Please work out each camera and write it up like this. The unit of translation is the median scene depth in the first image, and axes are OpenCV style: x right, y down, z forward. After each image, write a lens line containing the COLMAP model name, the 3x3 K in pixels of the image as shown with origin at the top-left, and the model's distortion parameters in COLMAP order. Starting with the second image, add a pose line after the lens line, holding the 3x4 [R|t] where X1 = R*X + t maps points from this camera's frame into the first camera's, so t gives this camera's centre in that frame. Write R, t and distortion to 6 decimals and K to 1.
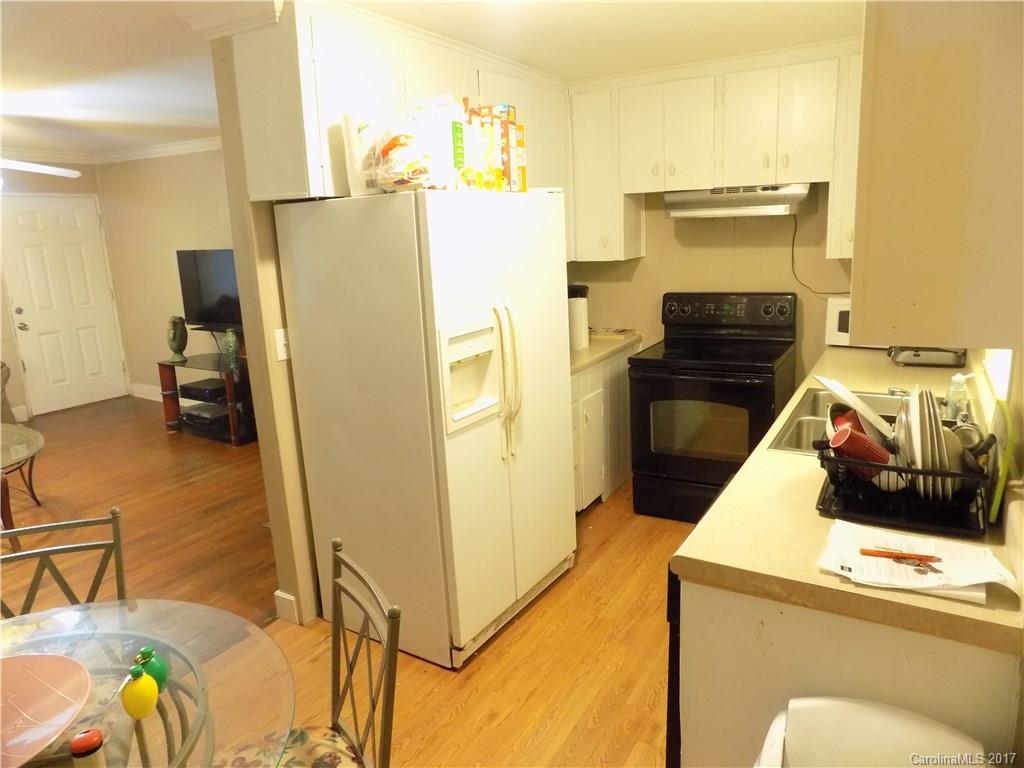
lens RADIAL K [[688.5, 0, 516.6], [0, 688.5, 379.4], [0, 0, 1]] dist [-0.070439, 0.060471]
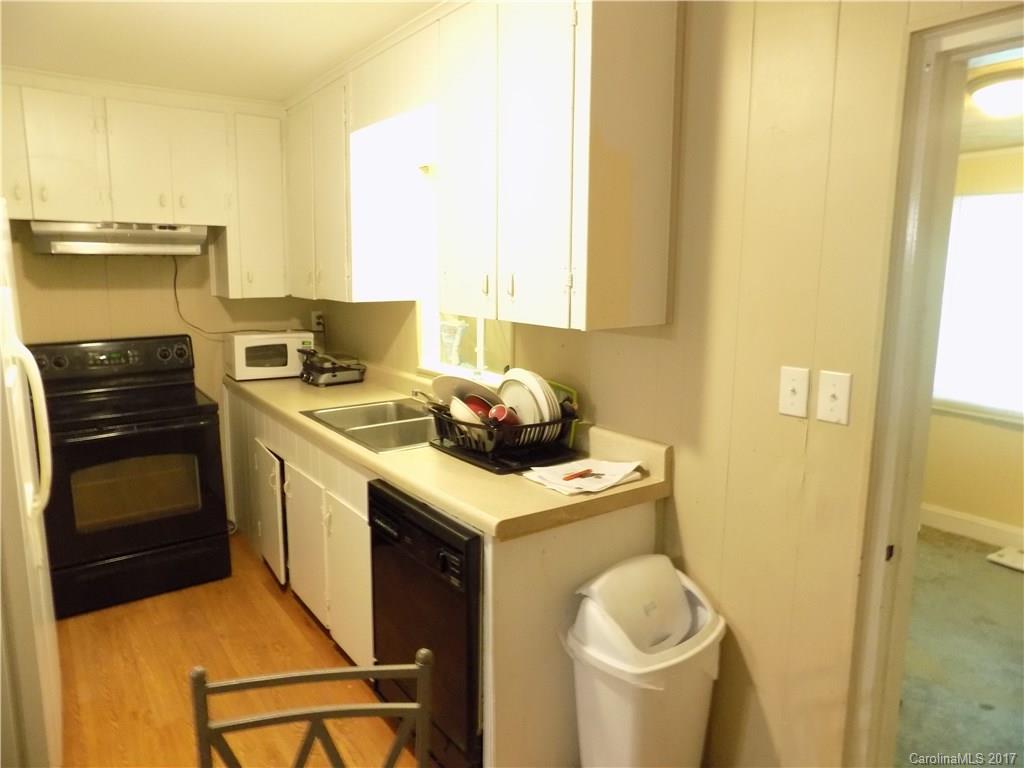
lens RADIAL K [[688.5, 0, 516.6], [0, 688.5, 379.4], [0, 0, 1]] dist [-0.070439, 0.060471]
pose [[0.396047, -0.096708, 0.913123, -0.348413], [0.177599, 0.983728, 0.027157, -0.004630], [-0.900892, 0.151415, 0.406778, 0.193862]]
